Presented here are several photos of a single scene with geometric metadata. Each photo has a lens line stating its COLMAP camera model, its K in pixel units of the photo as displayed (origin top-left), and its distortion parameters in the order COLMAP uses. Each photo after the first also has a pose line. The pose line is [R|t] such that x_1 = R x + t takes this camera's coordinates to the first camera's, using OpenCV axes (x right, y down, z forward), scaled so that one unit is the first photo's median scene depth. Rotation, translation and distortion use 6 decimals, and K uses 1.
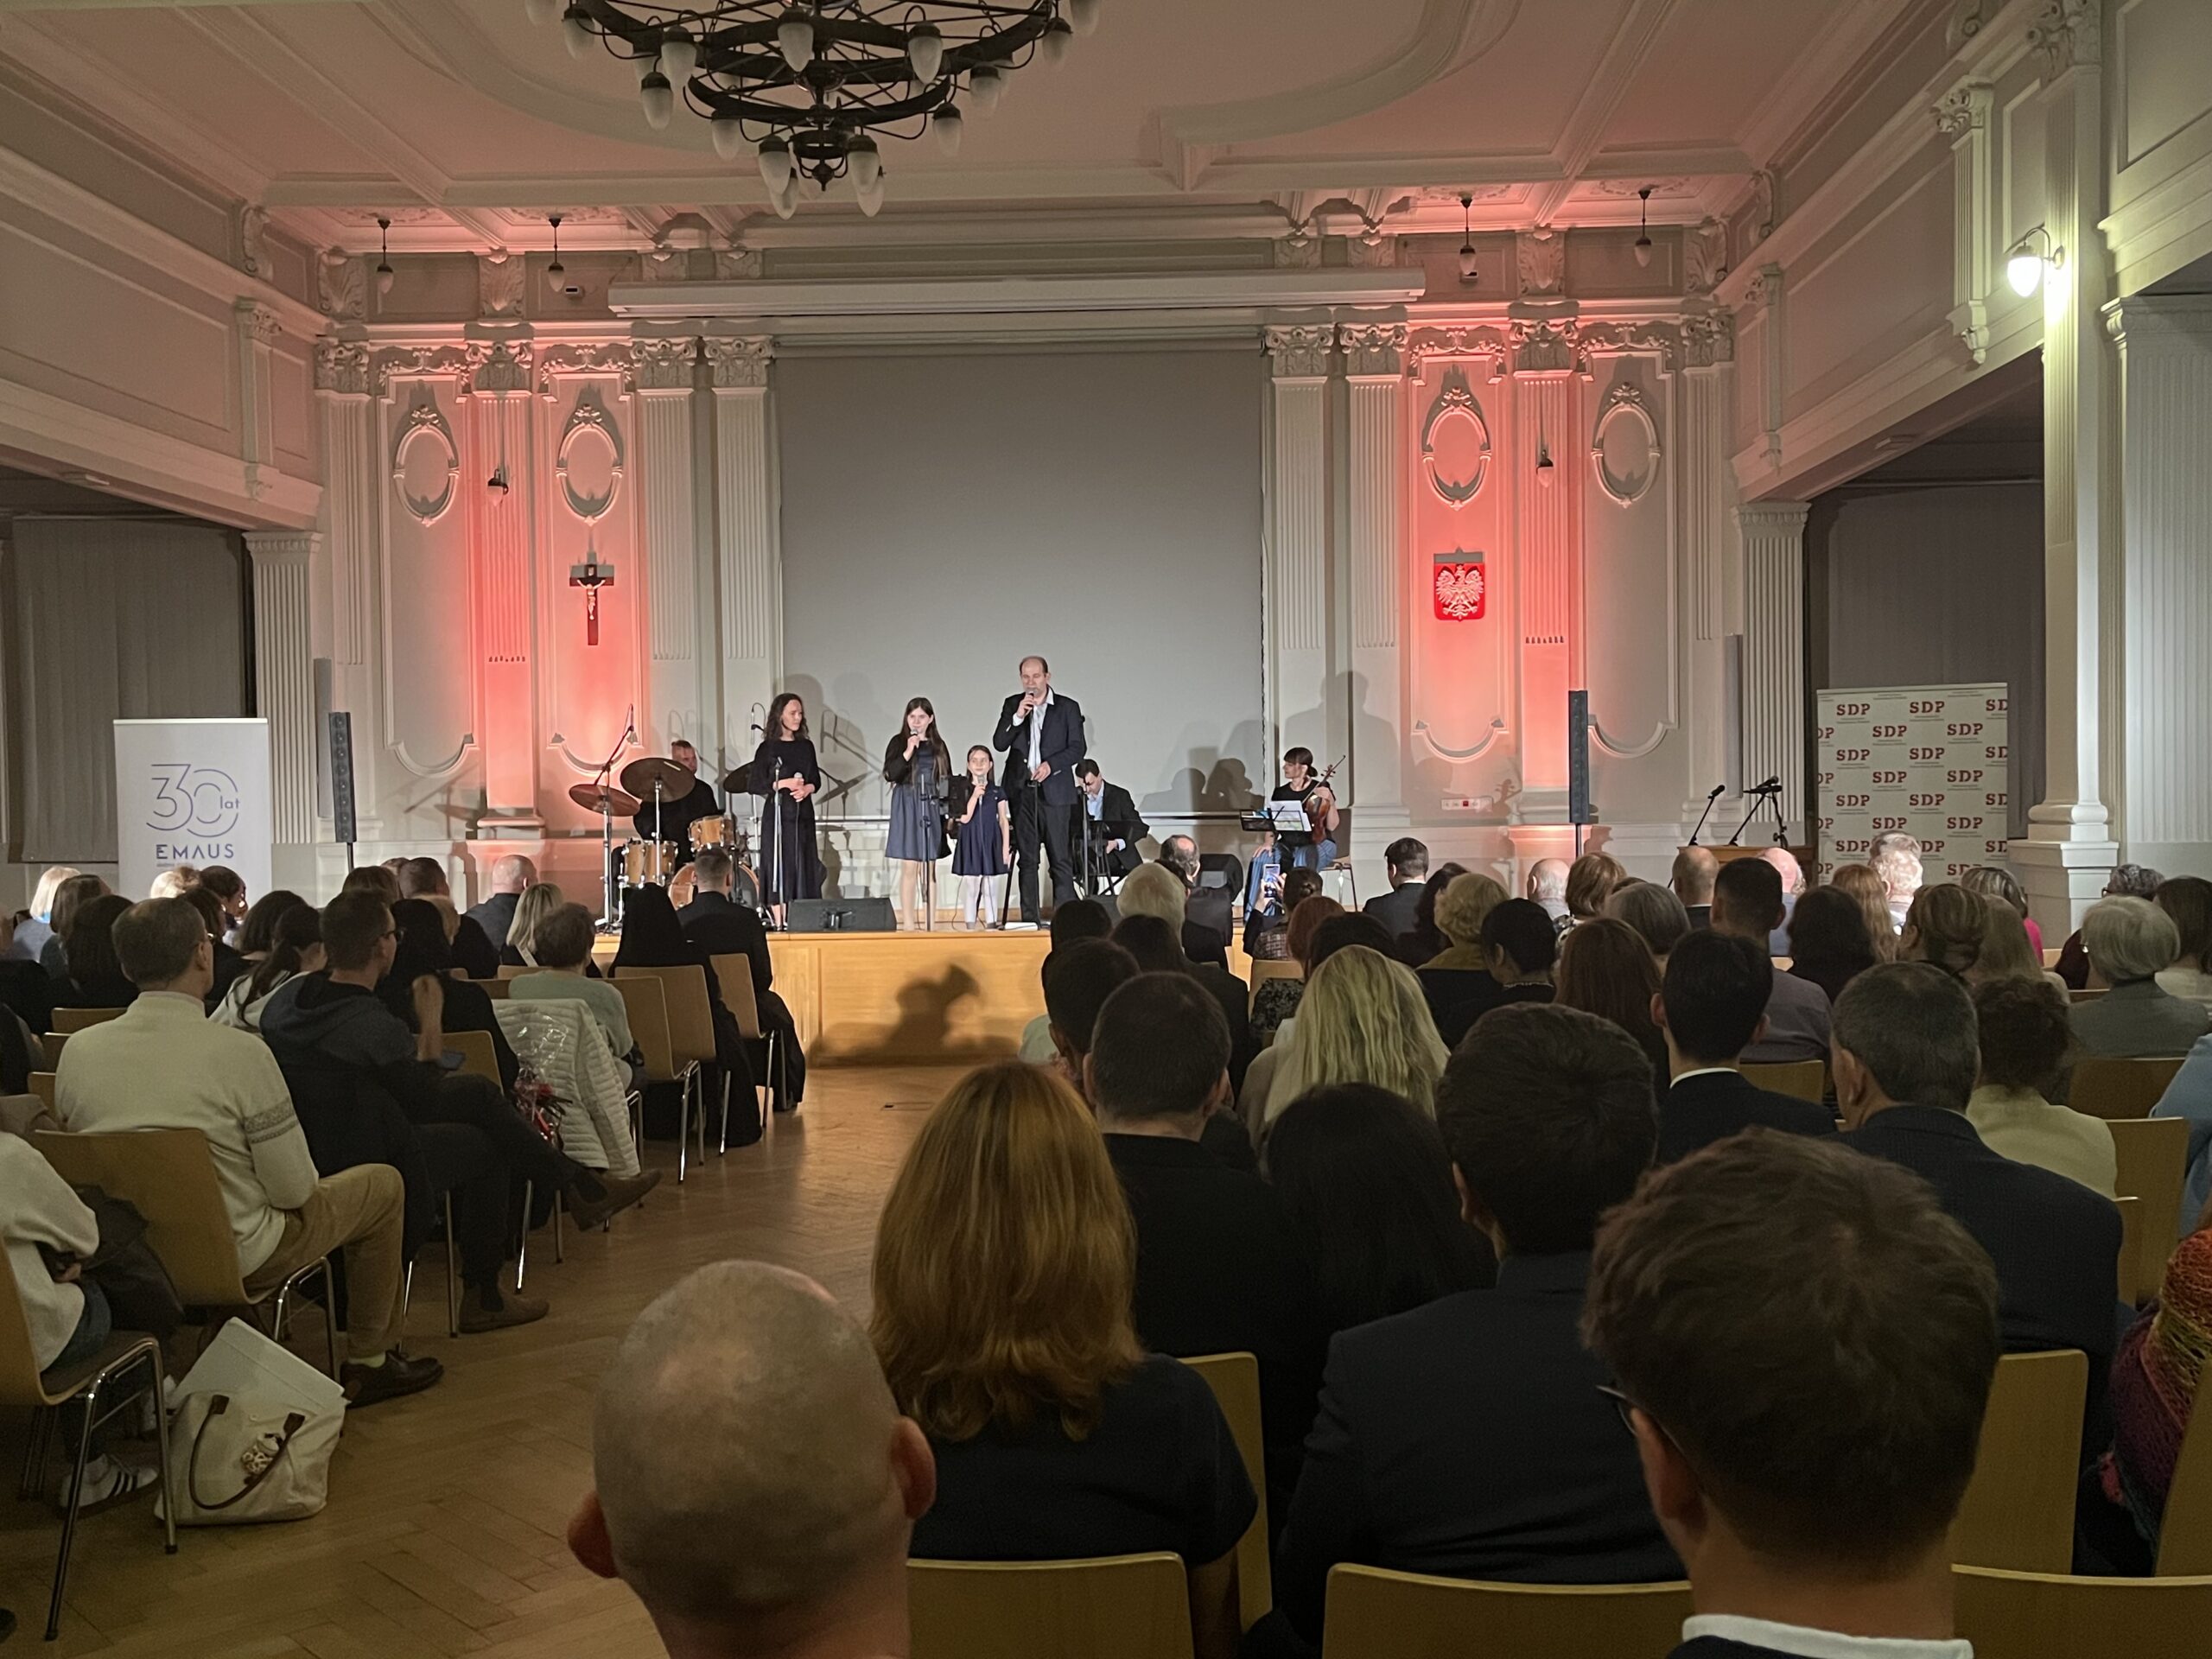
lens RADIAL K [[2065.3, 0, 1108.1], [0, 2065.3, 835.3], [0, 0, 1]] dist [-0.001326, 0.000000]
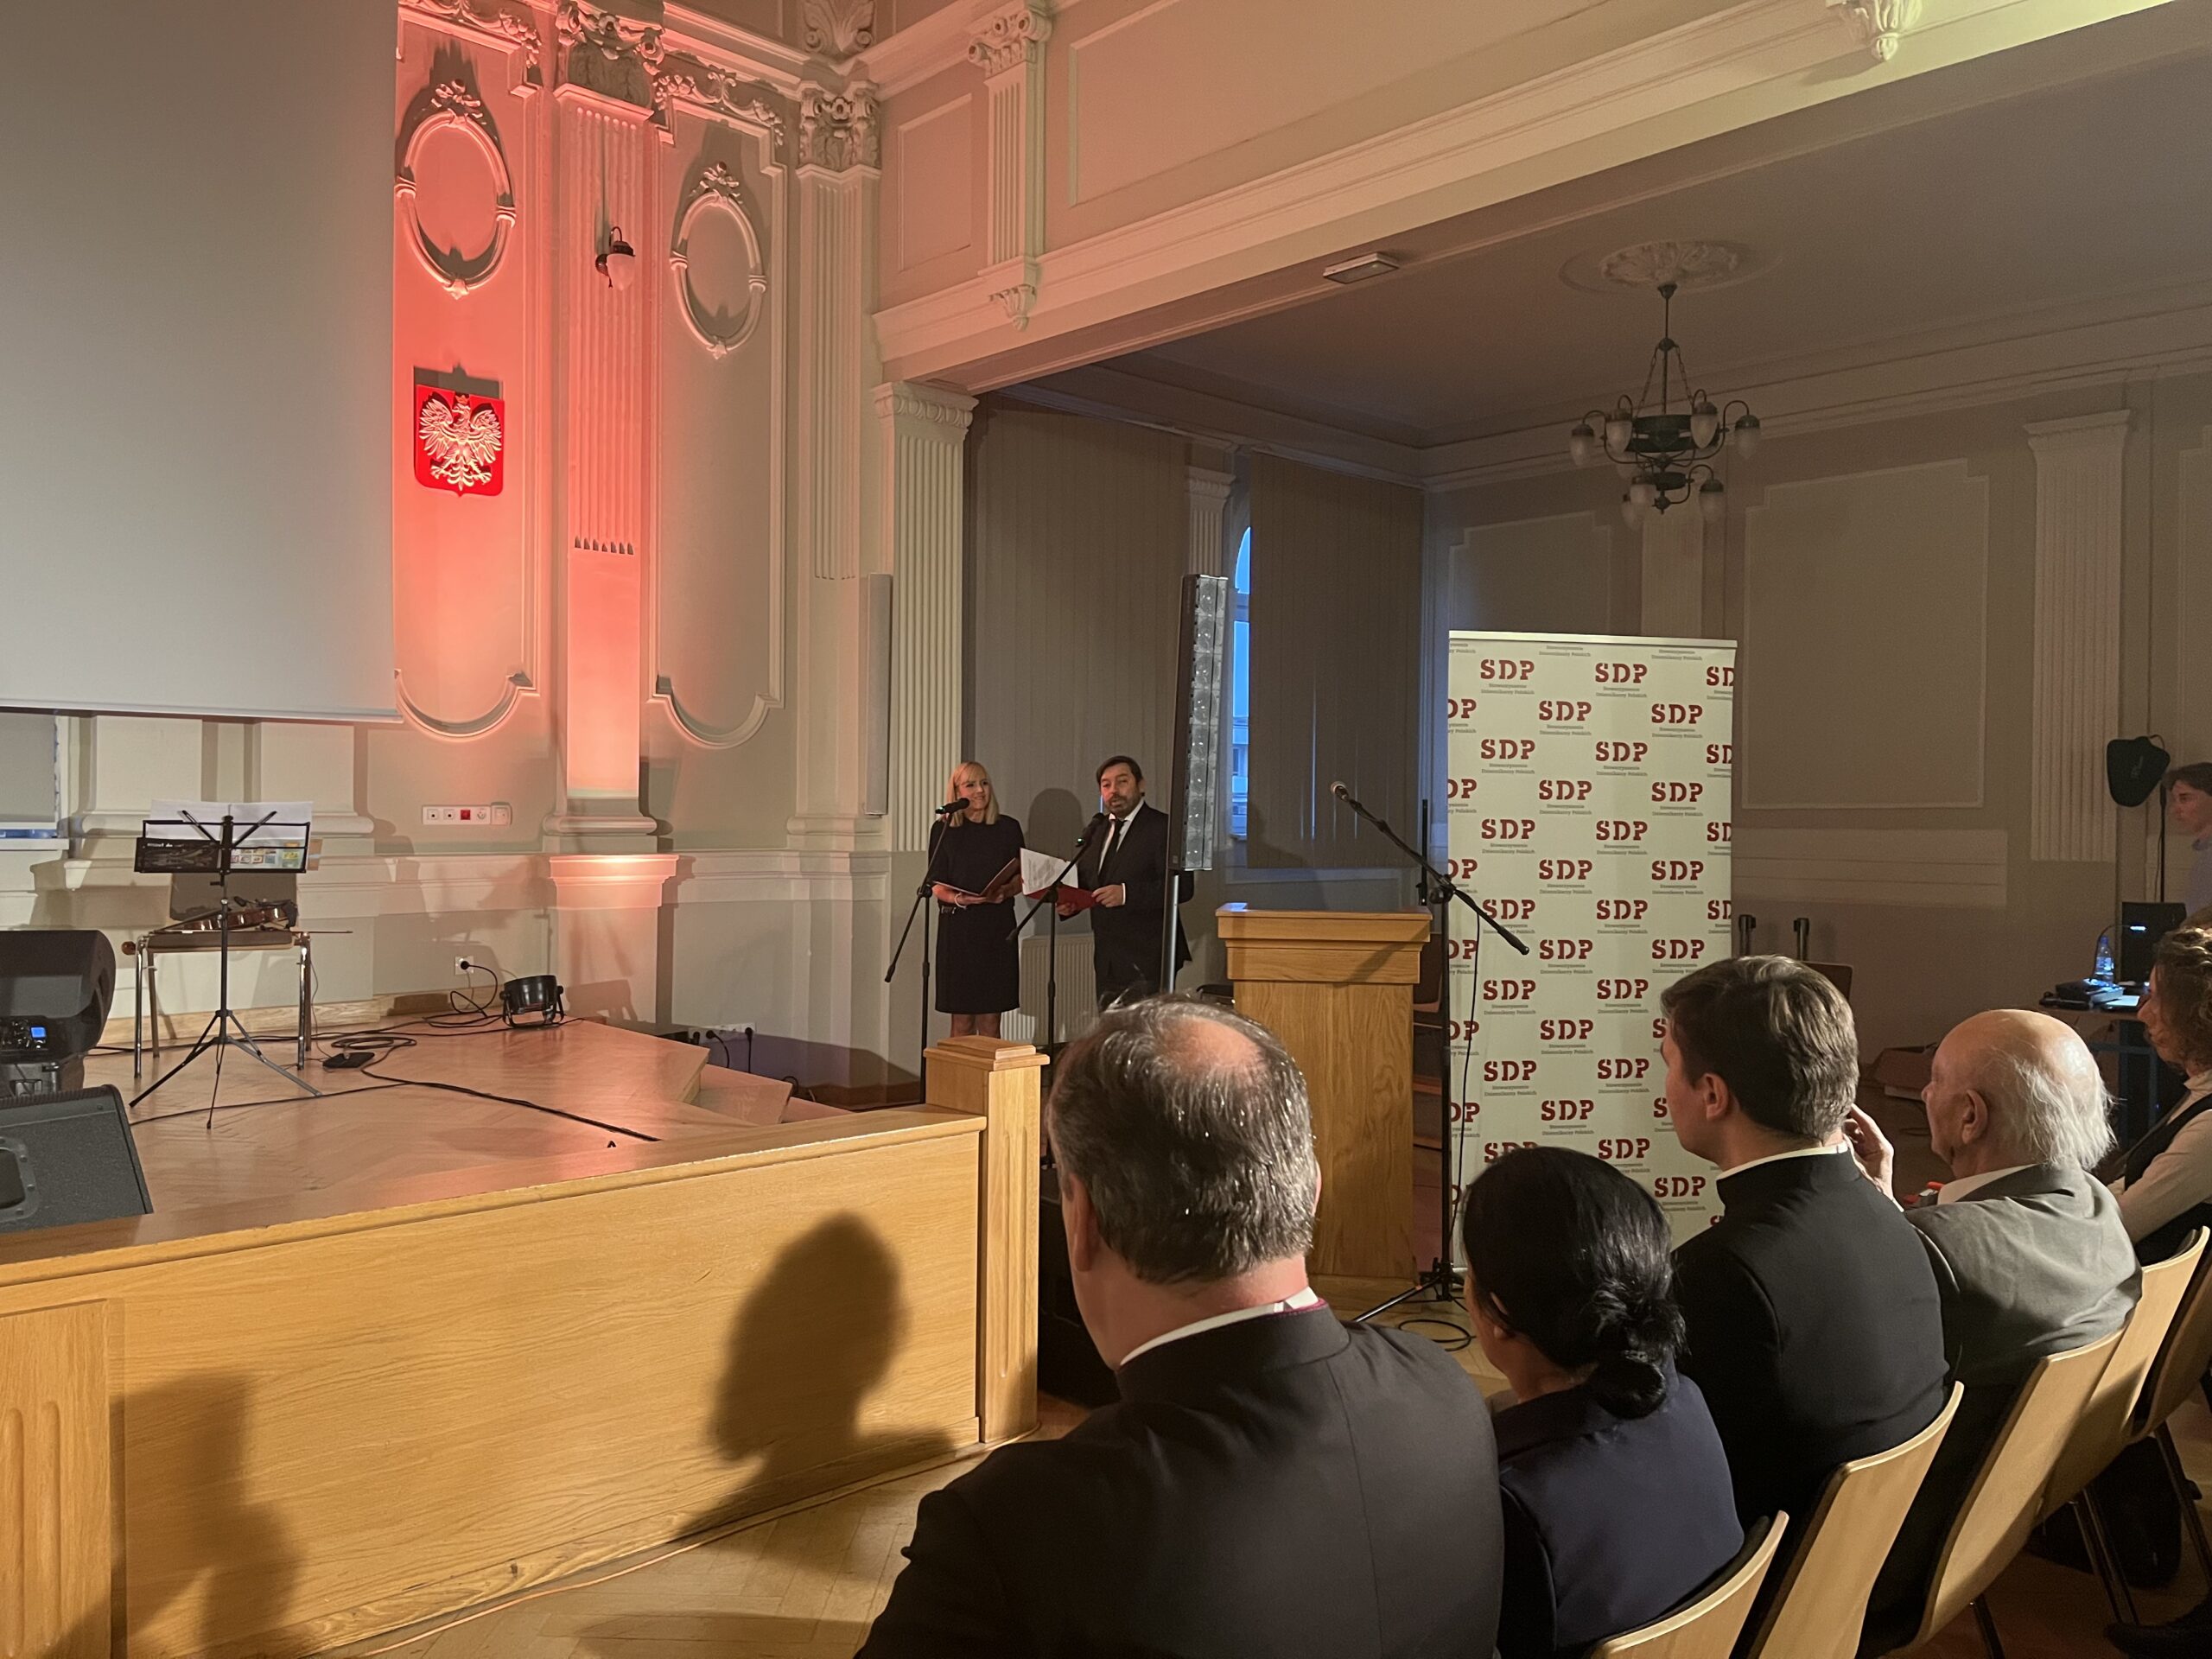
lens RADIAL K [[1661.5, 0, 1110.0], [0, 1661.5, 827.6], [0, 0, 1]] dist [0.024813, -0.006551]
pose [[0.699009, 0.015540, 0.714944, -0.031827], [-0.008864, 0.999875, -0.013067, -0.007478], [-0.715058, 0.002797, 0.699060, 0.552857]]
